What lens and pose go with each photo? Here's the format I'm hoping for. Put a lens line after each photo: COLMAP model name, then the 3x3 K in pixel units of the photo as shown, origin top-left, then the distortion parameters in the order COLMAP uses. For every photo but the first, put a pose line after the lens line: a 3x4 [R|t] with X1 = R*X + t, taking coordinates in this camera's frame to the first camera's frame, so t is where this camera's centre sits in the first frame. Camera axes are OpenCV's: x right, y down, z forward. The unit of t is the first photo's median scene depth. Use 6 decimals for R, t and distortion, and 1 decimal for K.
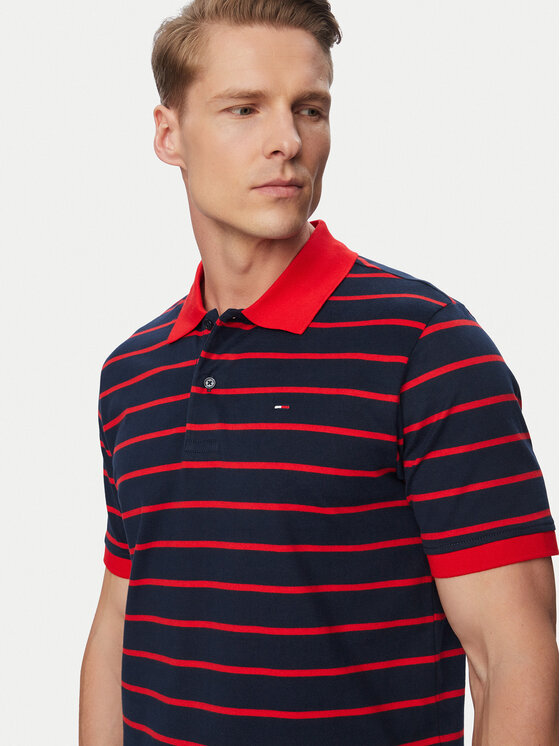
lens RADIAL K [[1157.4, 0, 280.0], [0, 1157.4, 373.0], [0, 0, 1]] dist [0.260408, 0.077435]
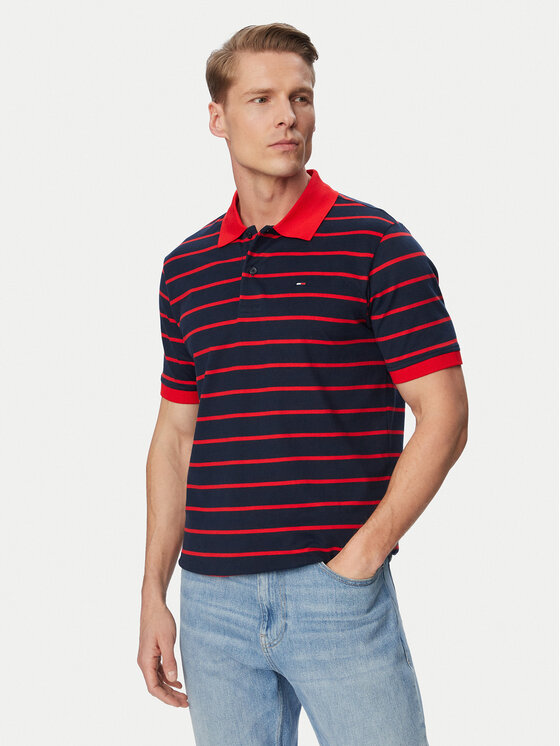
lens RADIAL K [[1274.3, 0, 280.0], [0, 1274.3, 373.0], [0, 0, 1]] dist [-0.445198, -0.002404]
pose [[0.994692, -0.023256, 0.100235, -0.207234], [0.015398, 0.996798, 0.078468, 0.012495], [-0.101739, -0.076508, 0.991865, -0.807736]]
